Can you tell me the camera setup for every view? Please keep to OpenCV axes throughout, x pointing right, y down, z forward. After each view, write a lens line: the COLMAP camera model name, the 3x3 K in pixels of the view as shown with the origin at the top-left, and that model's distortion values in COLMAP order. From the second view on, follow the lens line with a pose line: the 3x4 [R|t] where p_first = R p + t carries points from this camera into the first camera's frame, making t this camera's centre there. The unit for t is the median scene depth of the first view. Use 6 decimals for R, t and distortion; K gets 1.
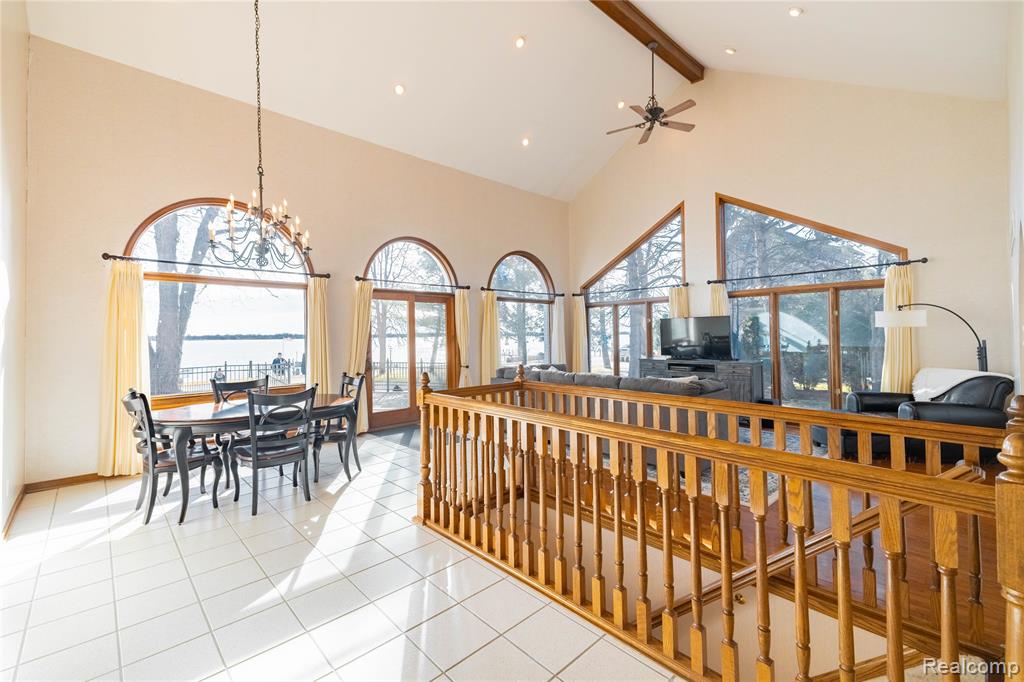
lens RADIAL K [[431.1, 0, 490.4], [0, 431.1, 327.6], [0, 0, 1]] dist [0.044773, 0.000094]
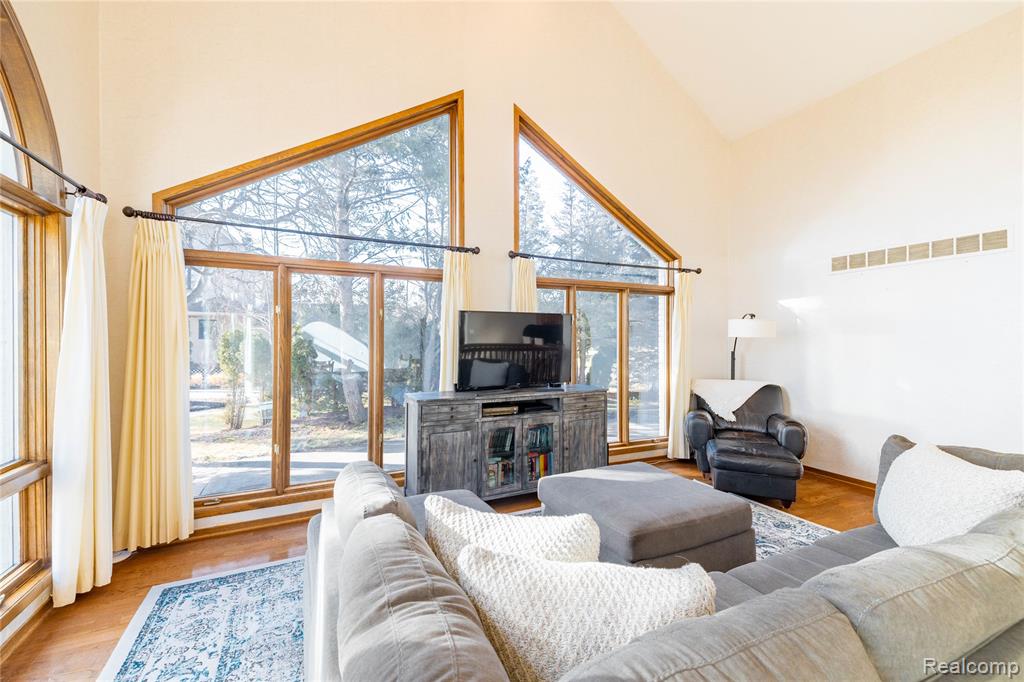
lens RADIAL K [[419.1, 0, 512.0], [0, 419.1, 341.0], [0, 0, 1]] dist [0.054024, -0.022415]
pose [[0.285487, 0.016387, 0.958242, -0.031549], [-0.021369, 0.999714, -0.010730, 0.017130], [-0.958144, -0.017413, 0.285756, 0.838585]]
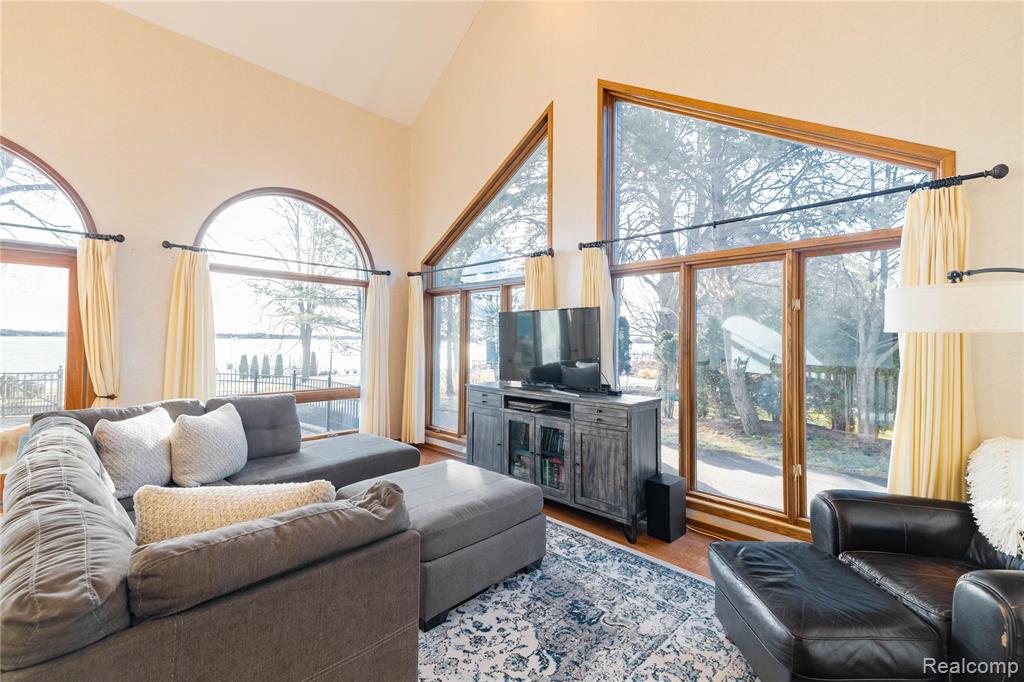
lens RADIAL K [[444.4, 0, 505.1], [0, 444.4, 328.3], [0, 0, 1]] dist [0.060988, -0.012135]
pose [[0.998166, 0.022900, 0.056030, 0.377508], [-0.022663, 0.999731, -0.004871, 0.002842], [-0.056127, 0.003592, 0.998417, 0.453747]]
